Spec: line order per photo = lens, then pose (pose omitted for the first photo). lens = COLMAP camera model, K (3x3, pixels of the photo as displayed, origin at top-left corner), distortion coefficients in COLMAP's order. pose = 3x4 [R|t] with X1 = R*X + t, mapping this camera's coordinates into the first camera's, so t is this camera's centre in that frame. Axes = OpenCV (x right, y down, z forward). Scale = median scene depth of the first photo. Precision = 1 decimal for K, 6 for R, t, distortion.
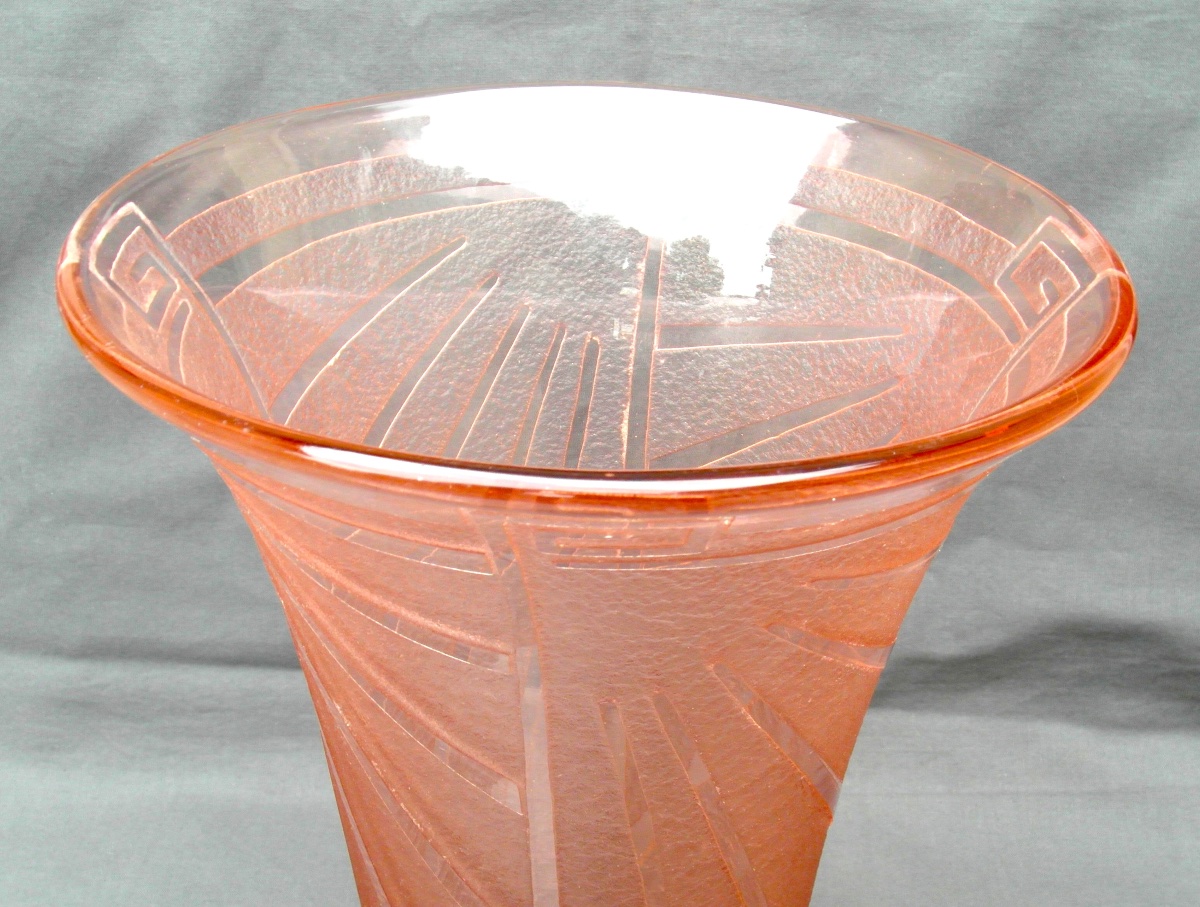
lens RADIAL K [[1456.6, 0, 631.8], [0, 1456.6, 428.5], [0, 0, 1]] dist [-0.030009, 0.012509]
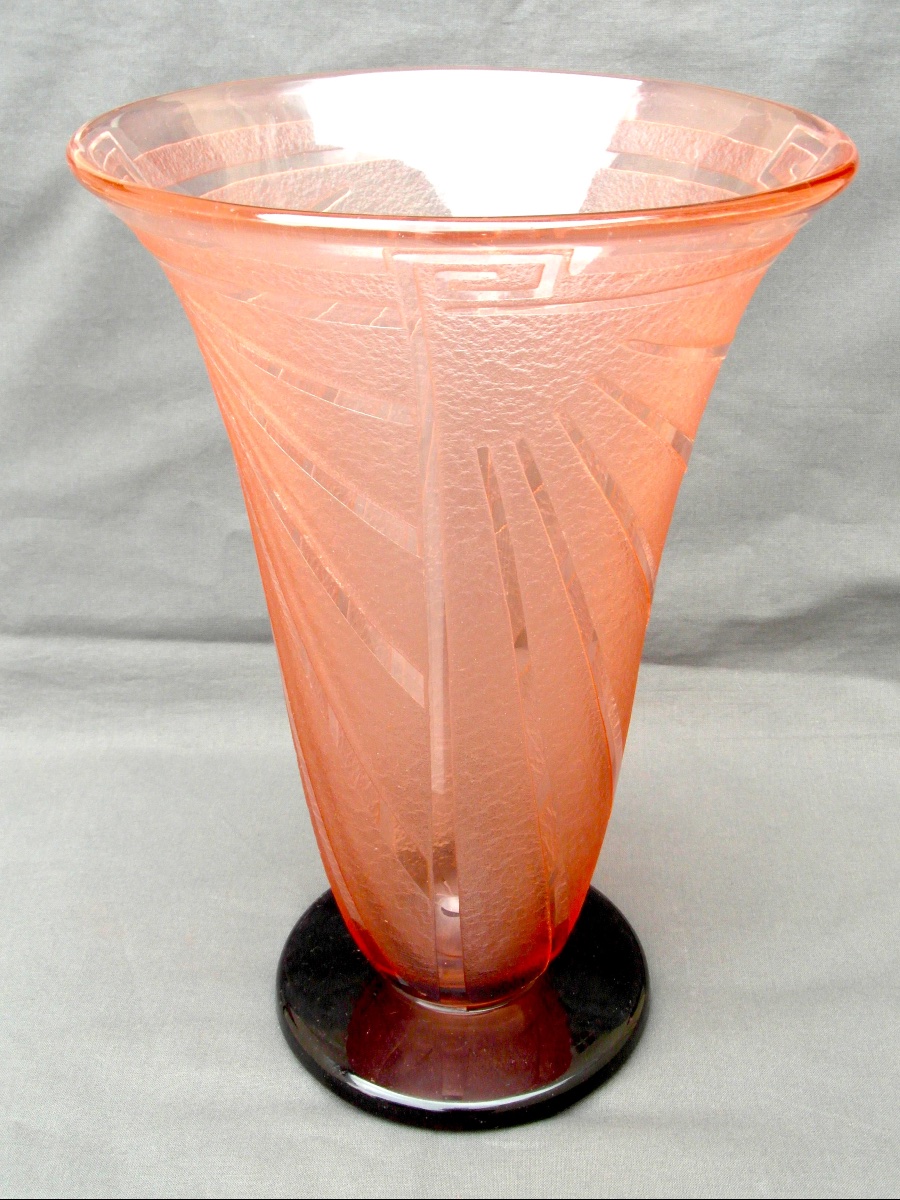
lens RADIAL K [[1420.9, 0, 450.0], [0, 1420.9, 600.0], [0, 0, 1]] dist [-0.022963, -0.000876]
pose [[0.999214, -0.017156, -0.035748, 0.007119], [0.017518, 0.999798, 0.009833, 0.127867], [0.035572, -0.010452, 0.999312, -0.142668]]
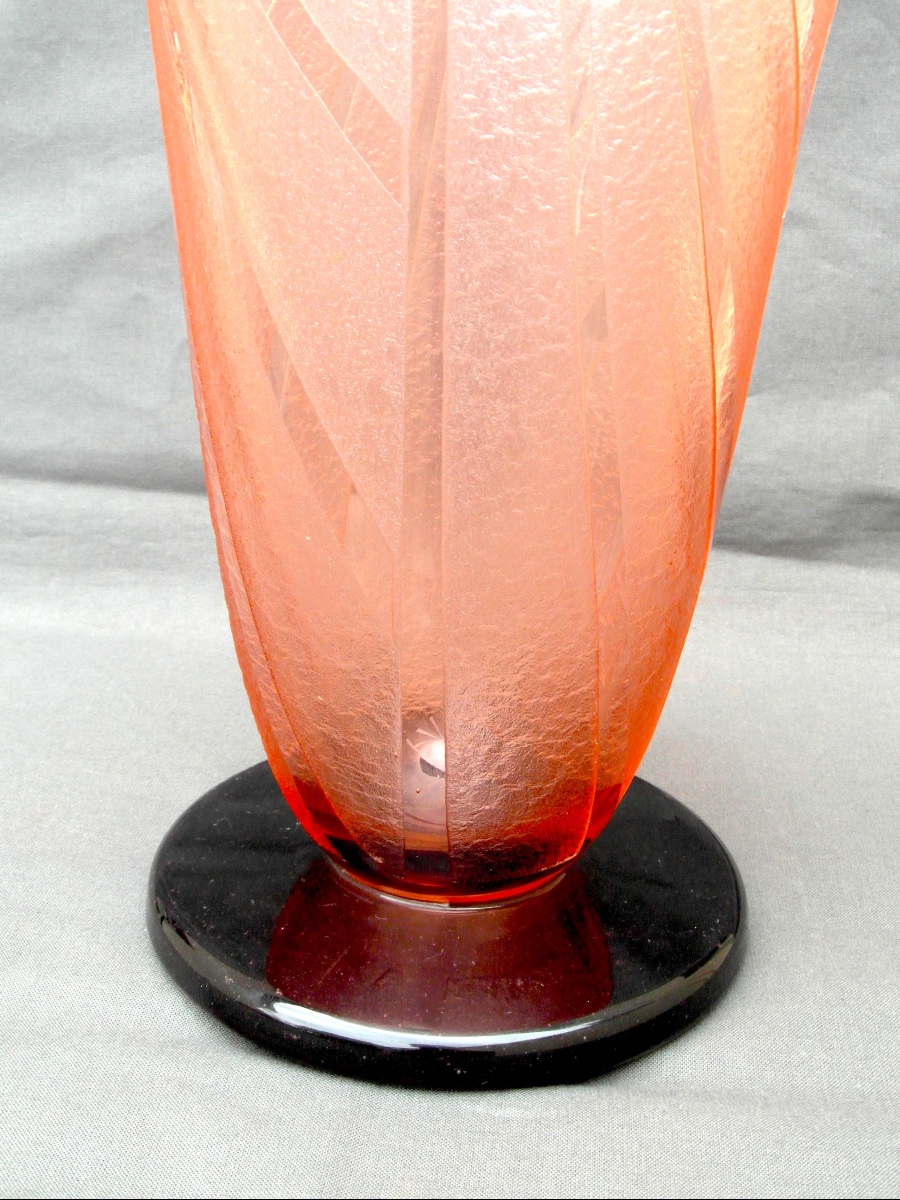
lens RADIAL K [[1420.9, 0, 450.0], [0, 1420.9, 600.0], [0, 0, 1]] dist [-0.022963, -0.000876]
pose [[0.996763, 0.042421, -0.068290, 0.013859], [-0.052126, 0.987722, -0.147267, 0.356152], [0.061204, 0.150350, 0.986737, 0.189827]]
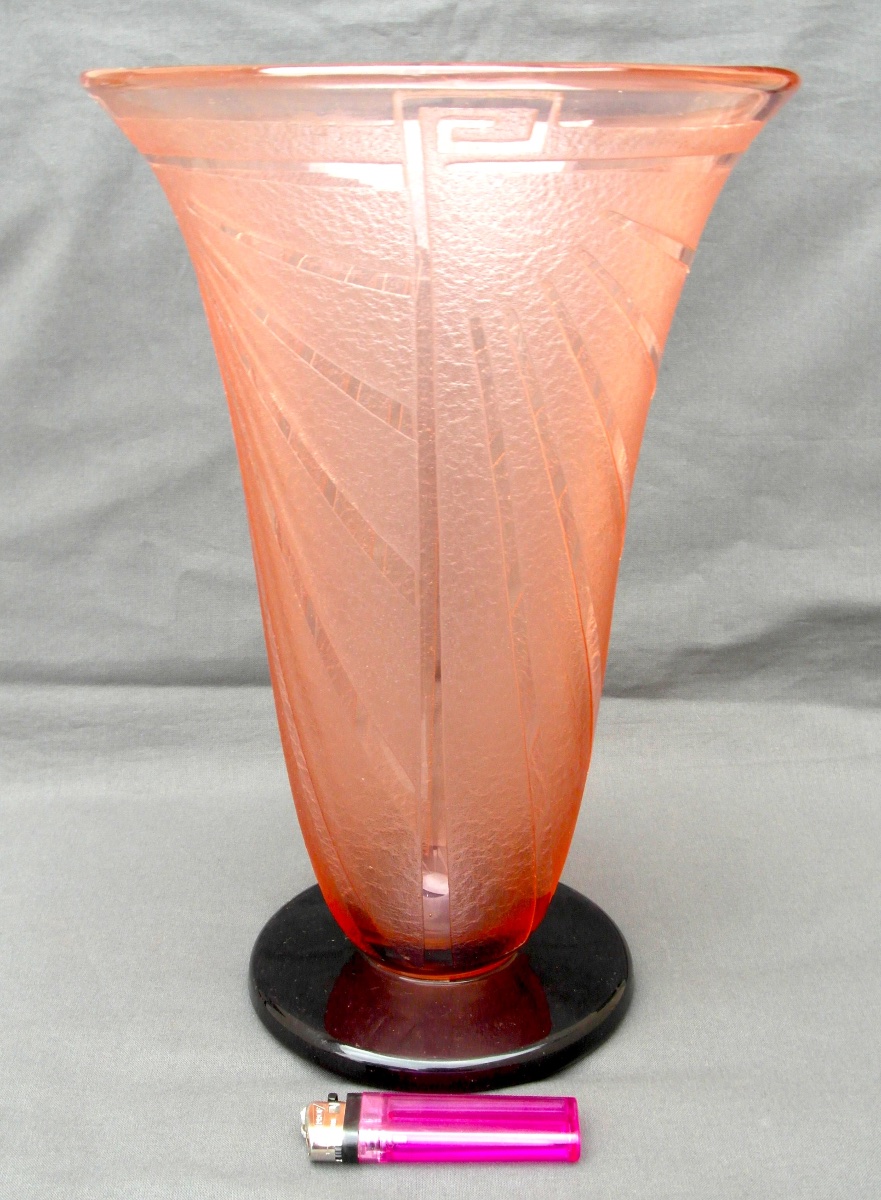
lens RADIAL K [[1508.5, 0, 417.4], [0, 1508.5, 625.0], [0, 0, 1]] dist [-0.015479, -0.013458]
pose [[0.999039, -0.041013, 0.015484, -0.043074], [0.042843, 0.988275, -0.146554, 0.310885], [-0.009292, 0.147076, 0.989082, -0.198906]]
